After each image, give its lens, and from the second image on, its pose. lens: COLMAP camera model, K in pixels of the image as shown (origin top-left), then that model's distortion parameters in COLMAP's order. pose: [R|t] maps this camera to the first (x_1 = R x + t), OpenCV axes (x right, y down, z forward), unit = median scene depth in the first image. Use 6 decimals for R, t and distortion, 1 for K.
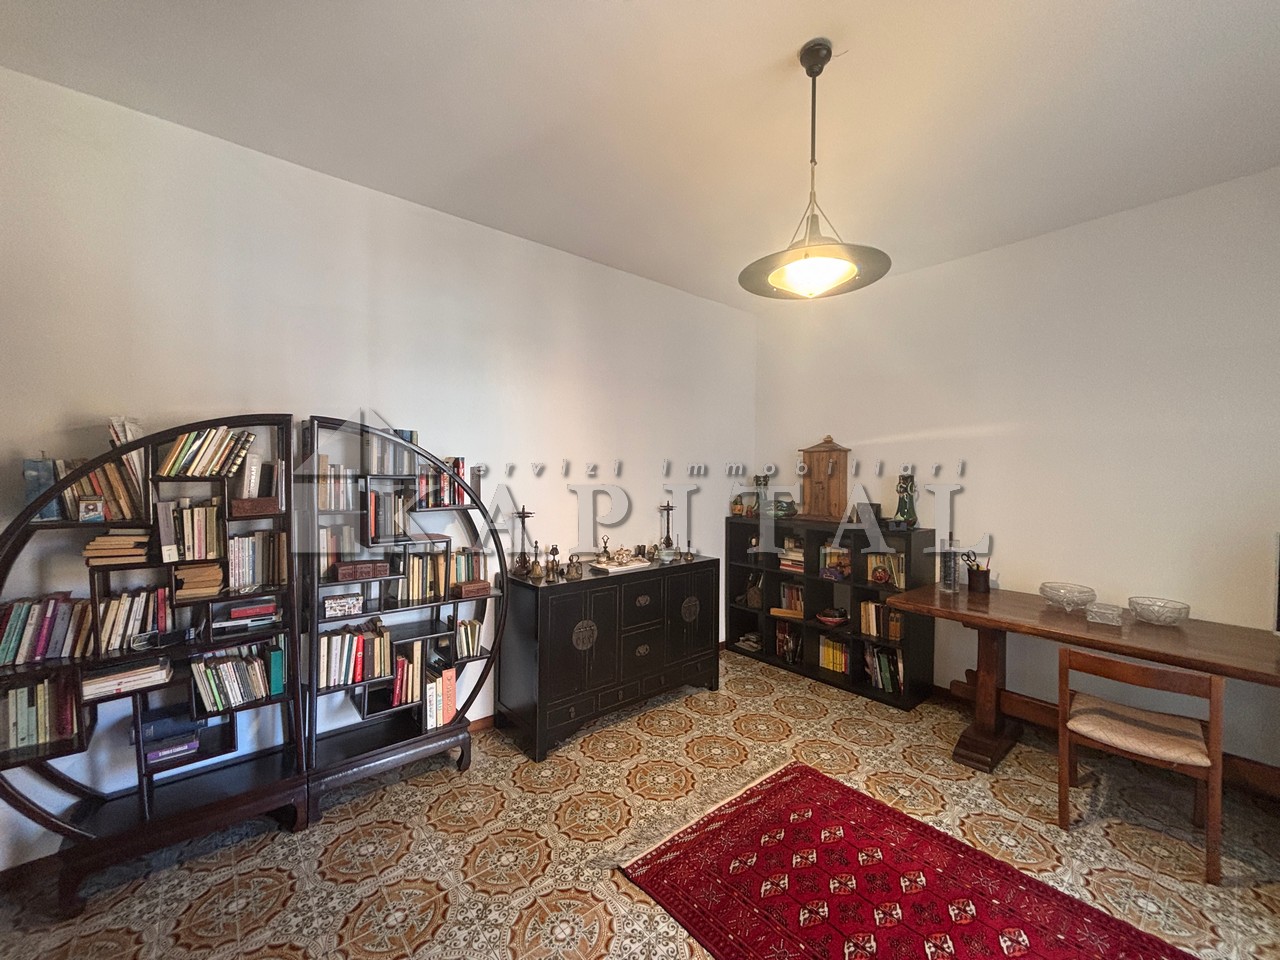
lens RADIAL K [[516.0, 0, 638.6], [0, 516.0, 477.7], [0, 0, 1]] dist [0.002043, 0.000093]
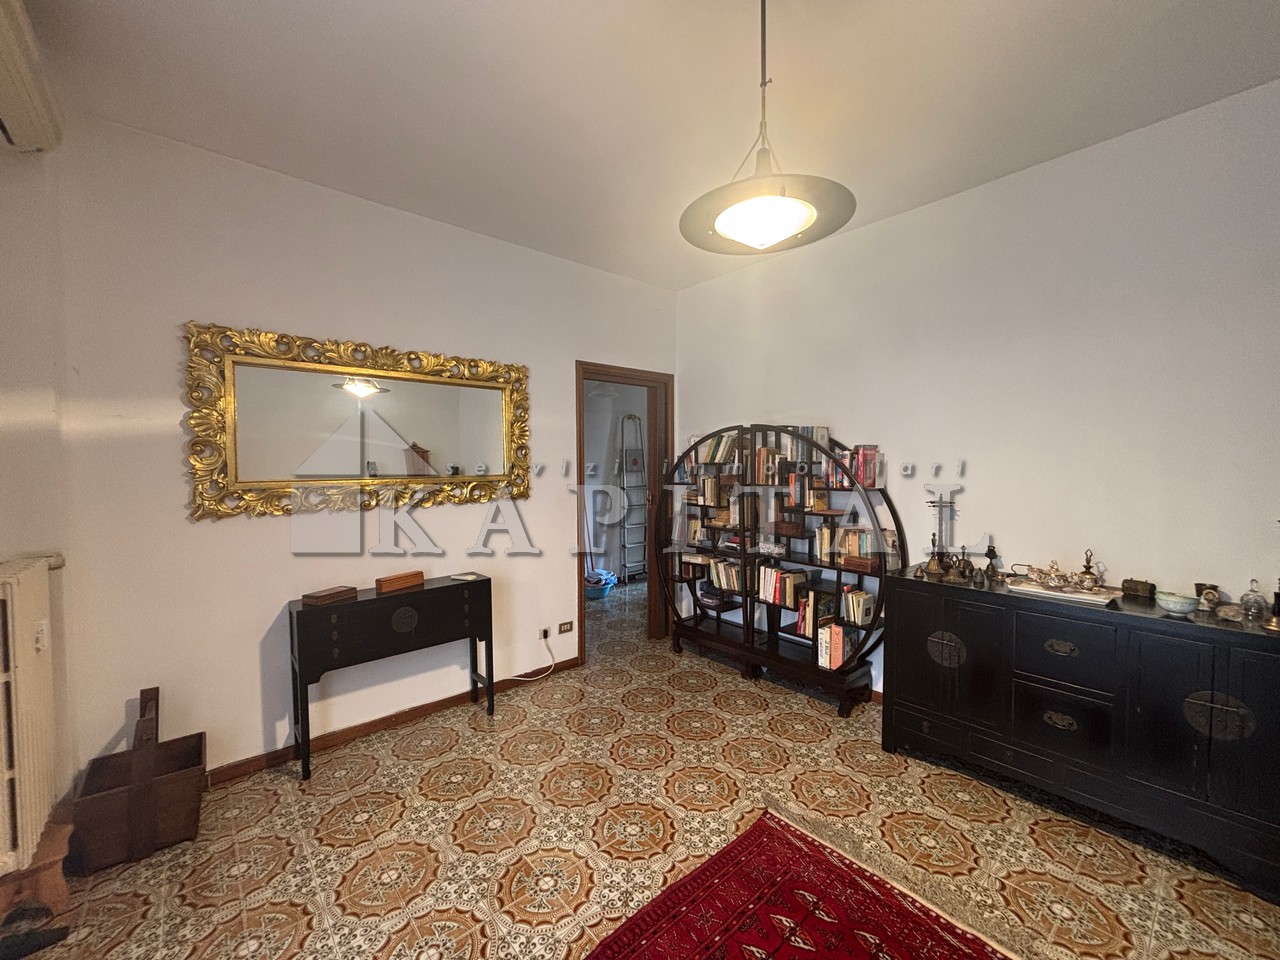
lens RADIAL K [[516.0, 0, 638.6], [0, 516.0, 477.7], [0, 0, 1]] dist [0.002043, 0.000093]
pose [[0.018364, 0.024732, -0.999525, 0.915857], [-0.002459, 0.999692, 0.024691, 0.005626], [0.999828, 0.002004, 0.018420, 0.602394]]
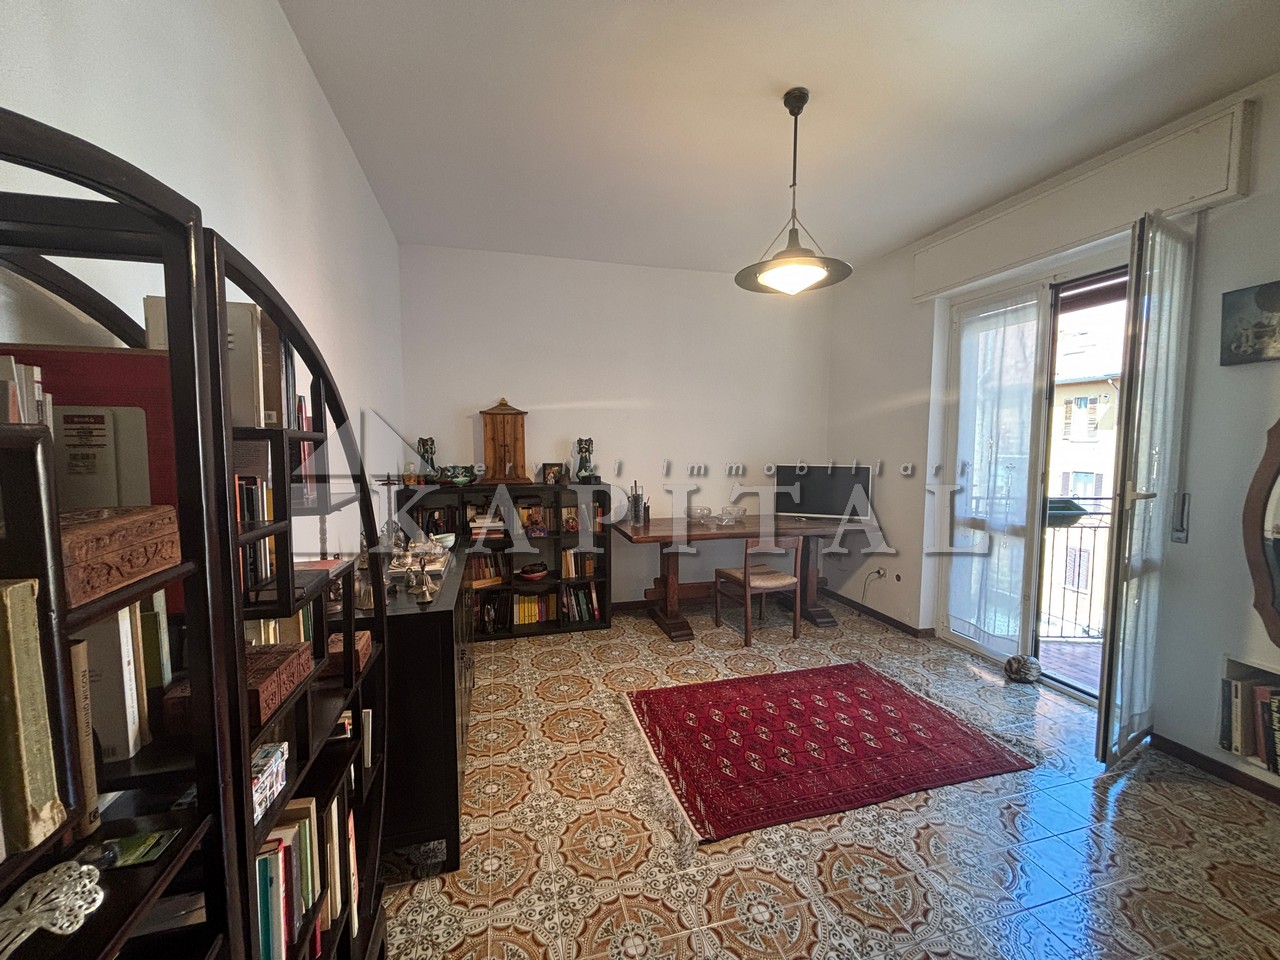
lens RADIAL K [[512.7, 0, 635.3], [0, 512.7, 479.1], [0, 0, 1]] dist [-0.025229, 0.012672]
pose [[0.425438, -0.075057, 0.901870, -0.771309], [0.011545, 0.996924, 0.077522, 0.001370], [-0.904914, -0.022568, 0.424996, 0.621403]]
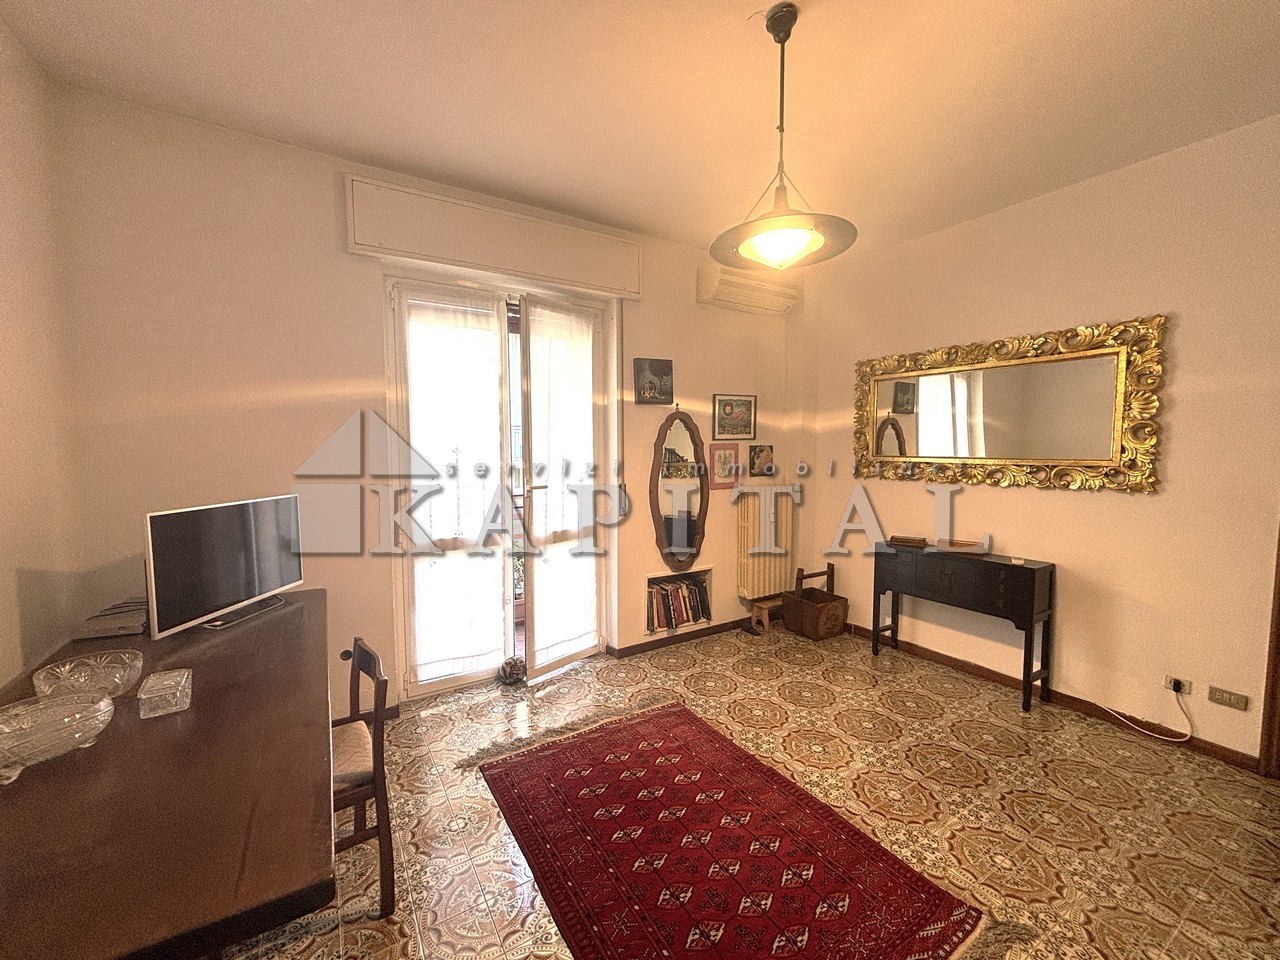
lens RADIAL K [[512.7, 0, 635.3], [0, 512.7, 479.1], [0, 0, 1]] dist [-0.025229, 0.012672]
pose [[-0.989298, -0.012048, 0.145409, 0.359958], [-0.000915, 0.997078, 0.076390, -0.012193], [-0.145904, 0.075440, -0.986418, 1.586525]]
